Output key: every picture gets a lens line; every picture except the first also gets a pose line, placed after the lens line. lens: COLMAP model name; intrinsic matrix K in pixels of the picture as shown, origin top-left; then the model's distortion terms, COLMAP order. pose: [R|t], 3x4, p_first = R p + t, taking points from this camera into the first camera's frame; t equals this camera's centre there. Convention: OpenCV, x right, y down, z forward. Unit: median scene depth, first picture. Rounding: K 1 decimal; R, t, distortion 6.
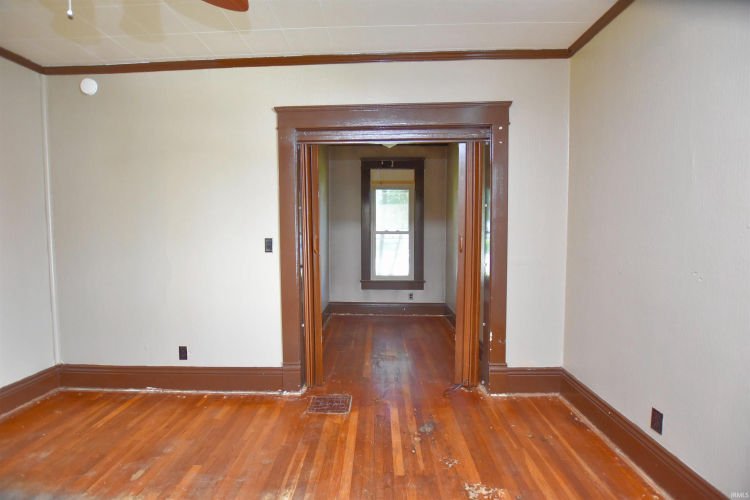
lens RADIAL K [[330.6, 0, 372.4], [0, 330.6, 250.0], [0, 0, 1]] dist [-0.039678, 0.007862]
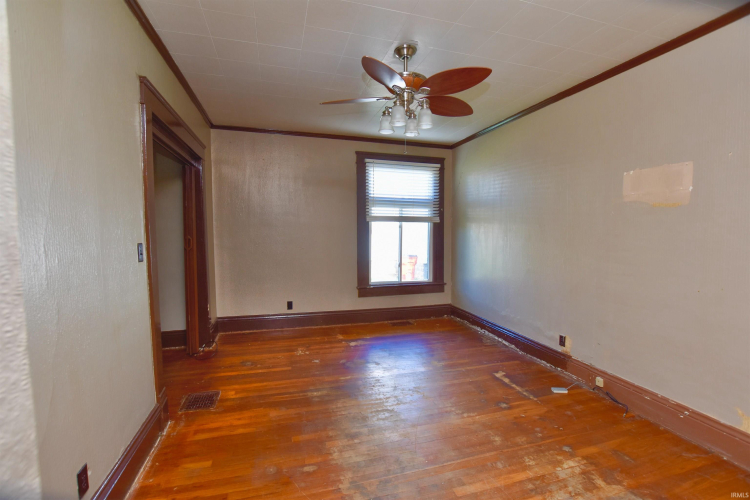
lens RADIAL K [[330.6, 0, 372.4], [0, 330.6, 250.0], [0, 0, 1]] dist [-0.039678, 0.007862]
pose [[-0.304750, -0.048054, 0.951219, -1.575317], [0.058626, 0.995886, 0.069093, -0.056081], [-0.950626, 0.076822, -0.300679, 0.955312]]
